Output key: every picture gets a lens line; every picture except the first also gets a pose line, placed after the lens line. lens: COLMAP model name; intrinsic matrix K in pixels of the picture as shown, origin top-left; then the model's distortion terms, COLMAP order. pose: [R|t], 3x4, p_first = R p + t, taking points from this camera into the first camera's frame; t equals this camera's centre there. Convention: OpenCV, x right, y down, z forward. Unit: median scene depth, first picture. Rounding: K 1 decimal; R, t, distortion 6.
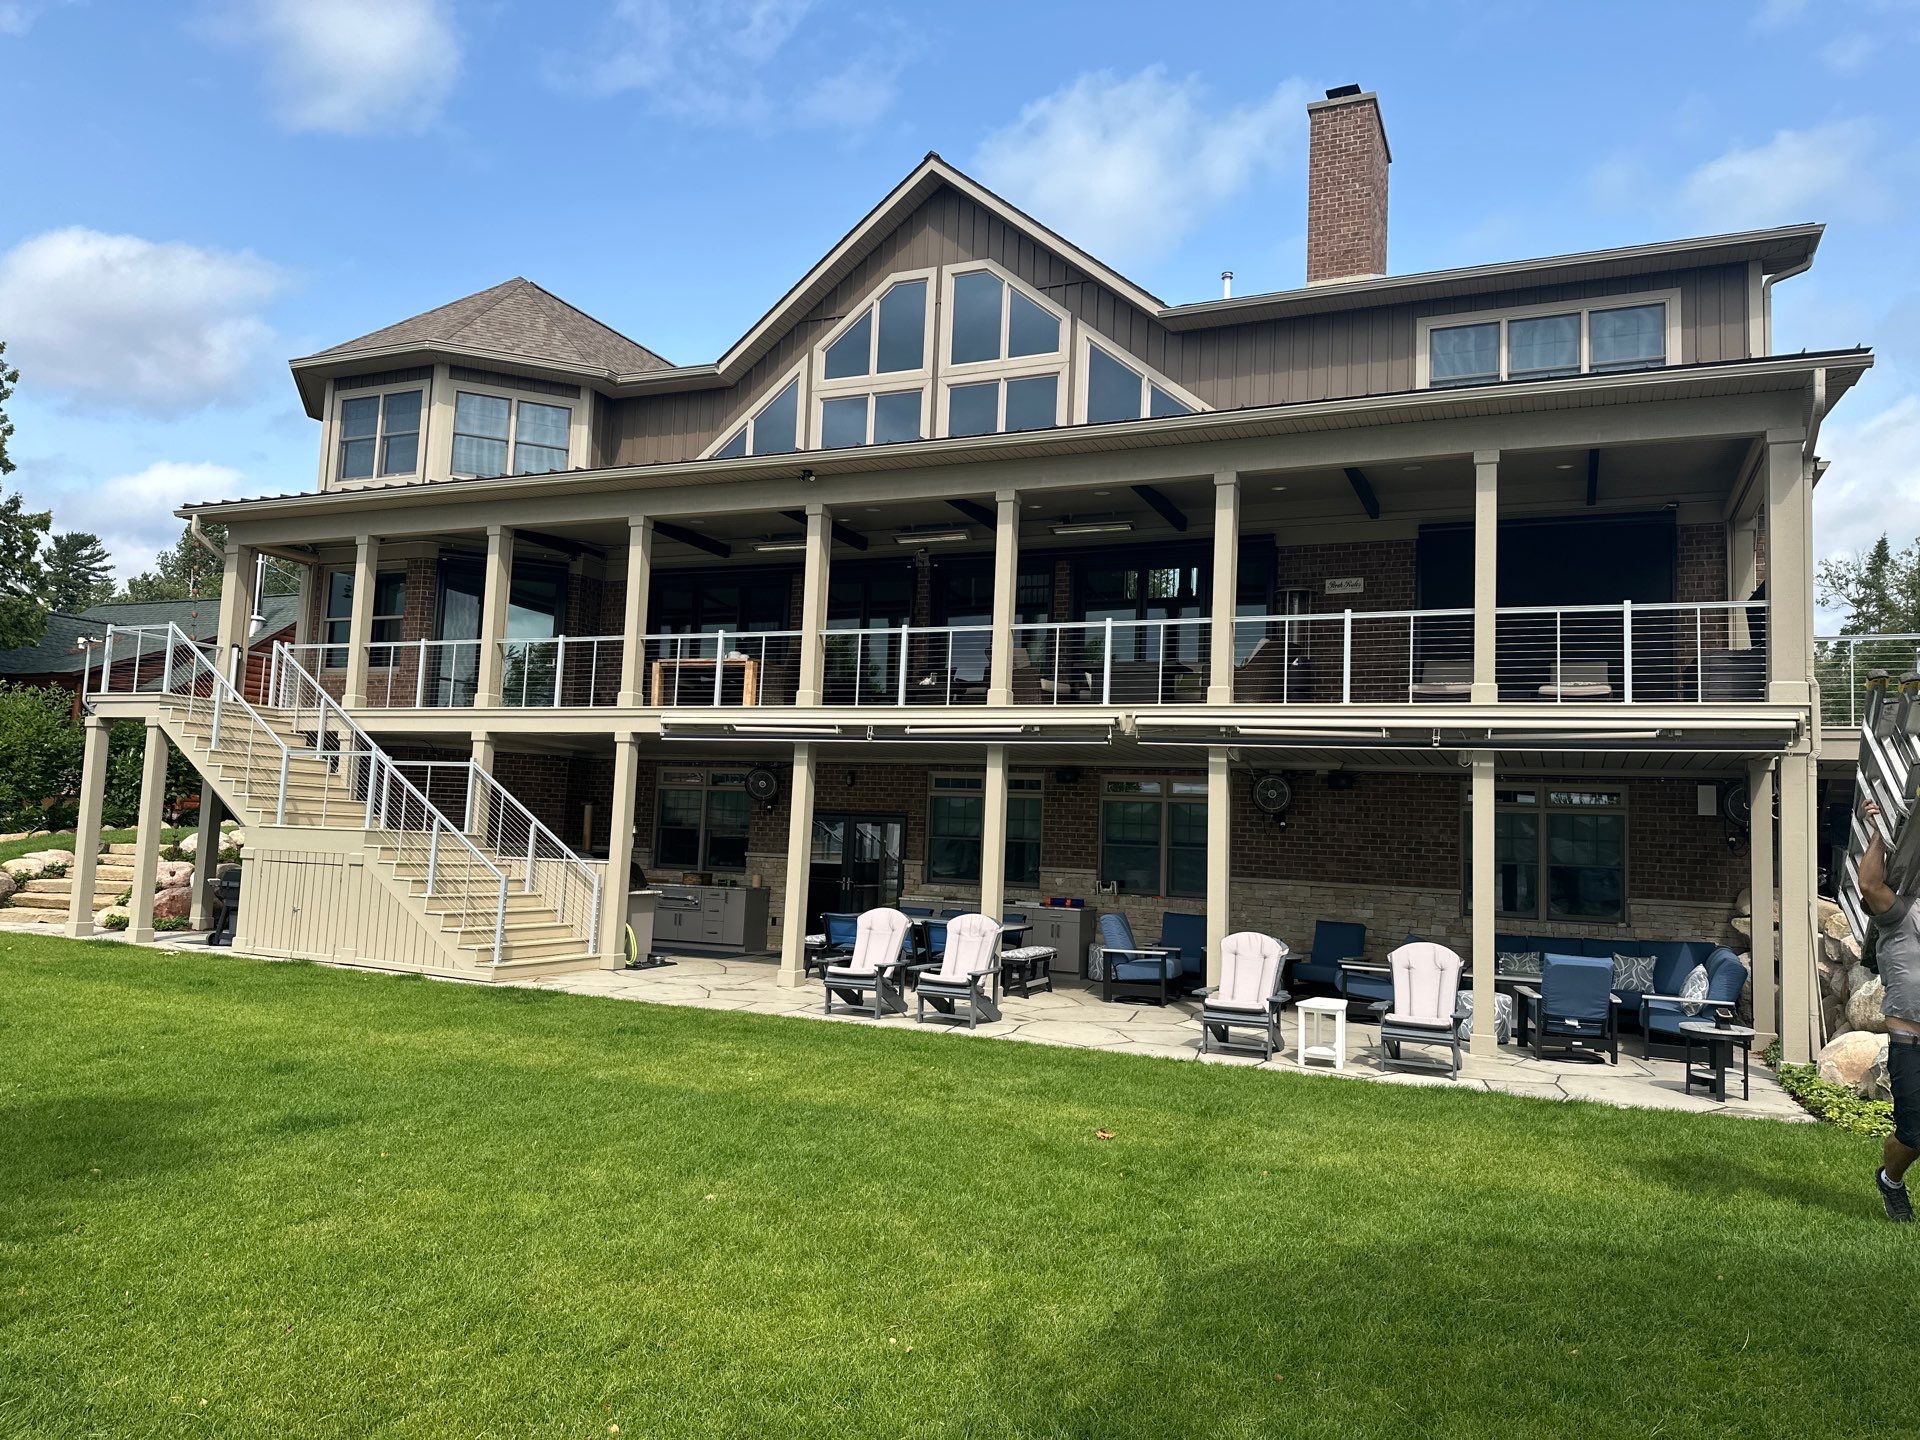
lens RADIAL K [[1109.4, 0, 959.9], [0, 1109.4, 795.9], [0, 0, 1]] dist [0.003289, 0.000089]
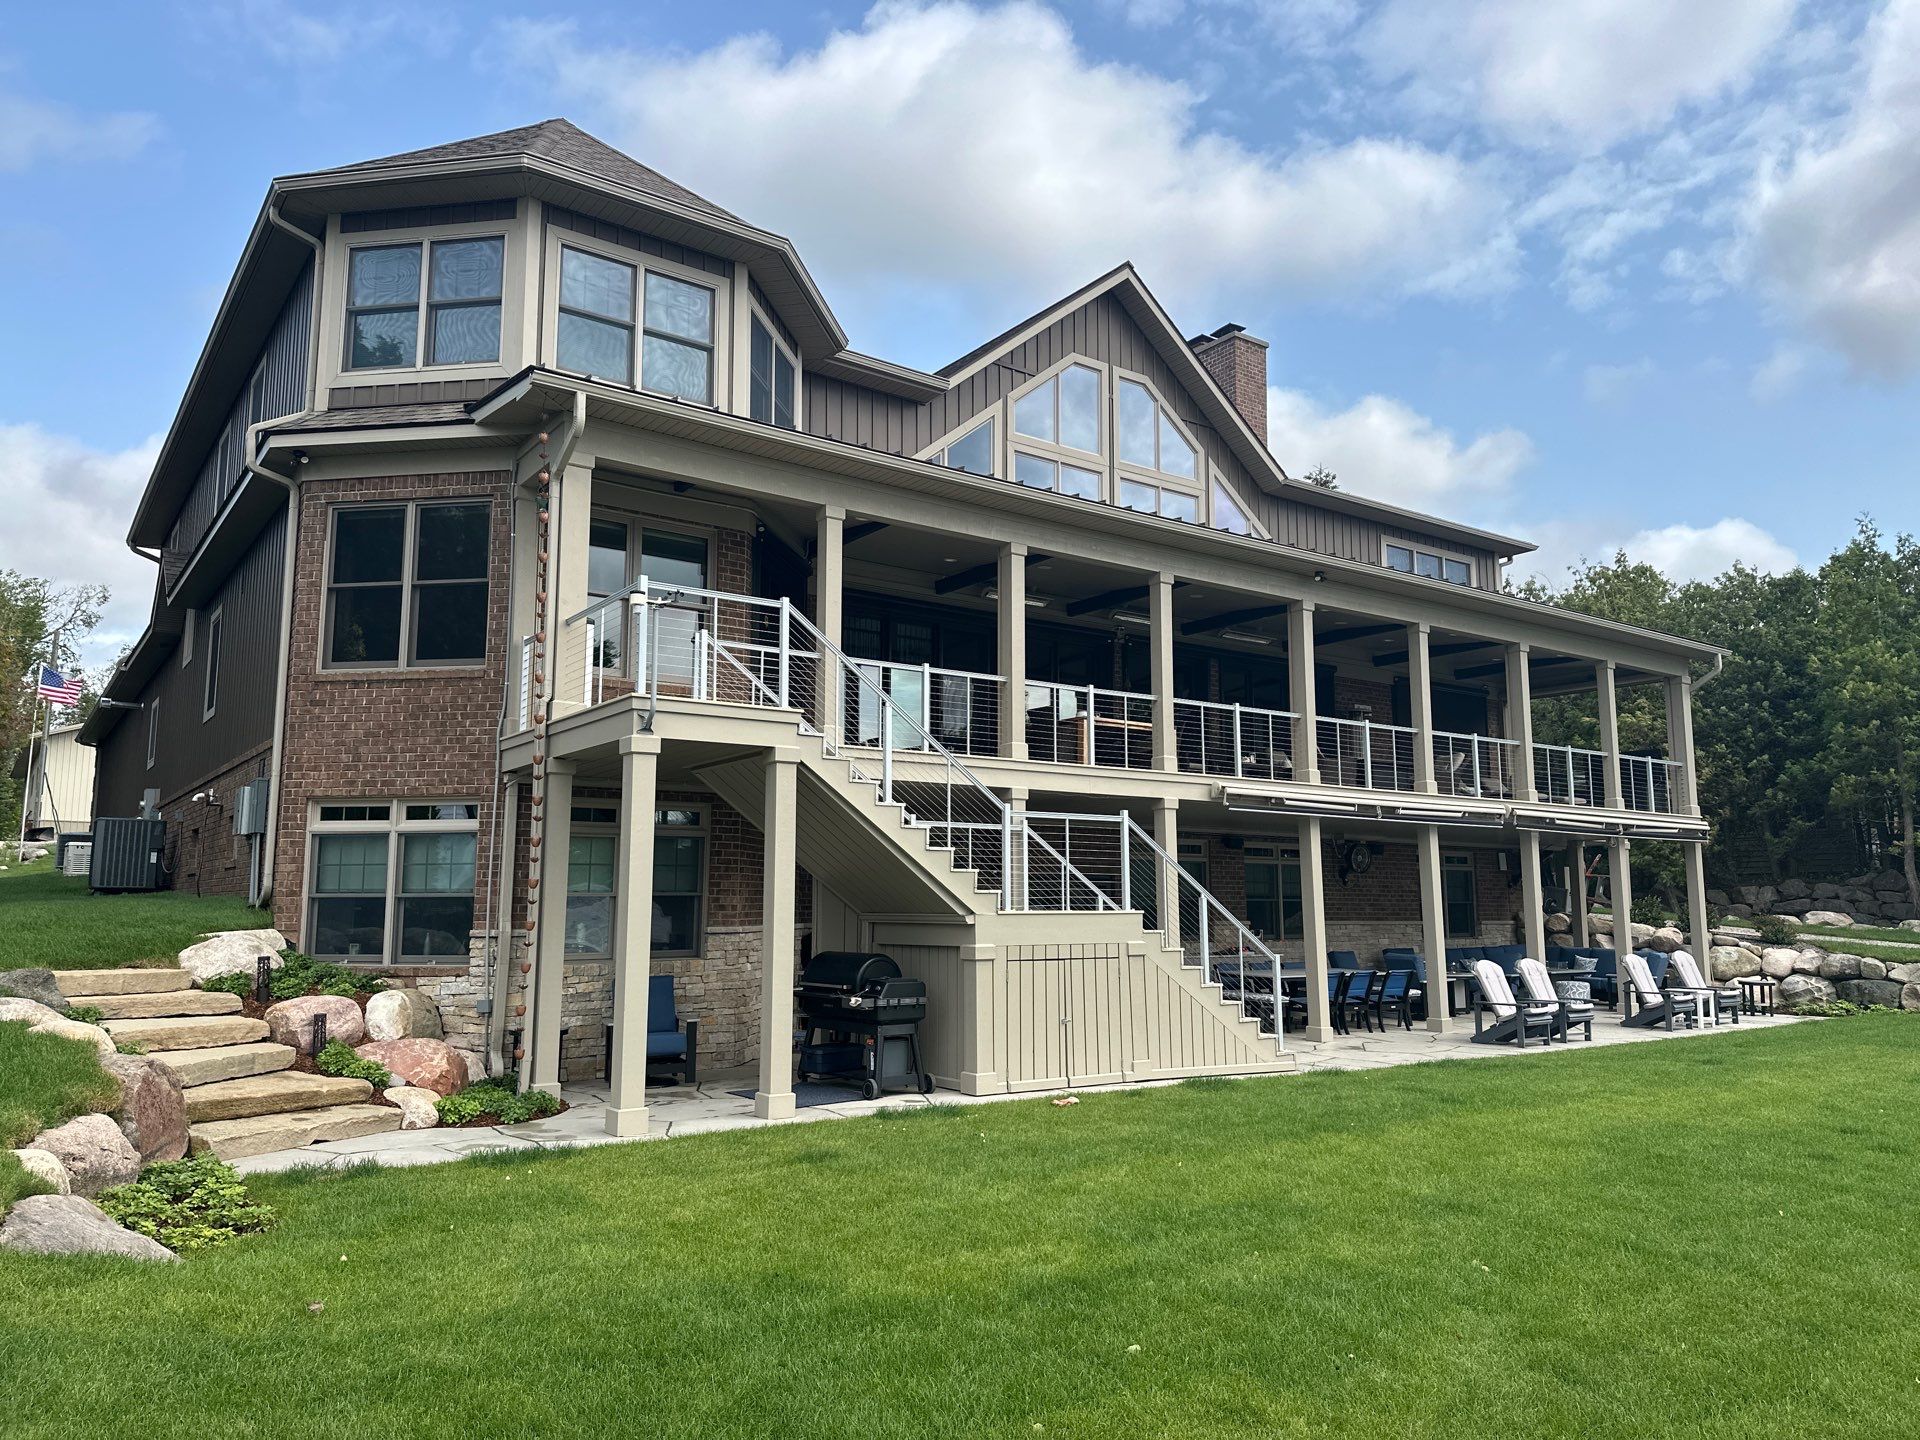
lens RADIAL K [[1337.0, 0, 961.2], [0, 1337.0, 722.2], [0, 0, 1]] dist [0.002778, -0.001205]
pose [[0.568107, 0.073743, 0.819644, -1.304600], [-0.021238, 0.996959, -0.074976, -0.031781], [-0.822680, 0.025187, 0.567946, 0.485264]]
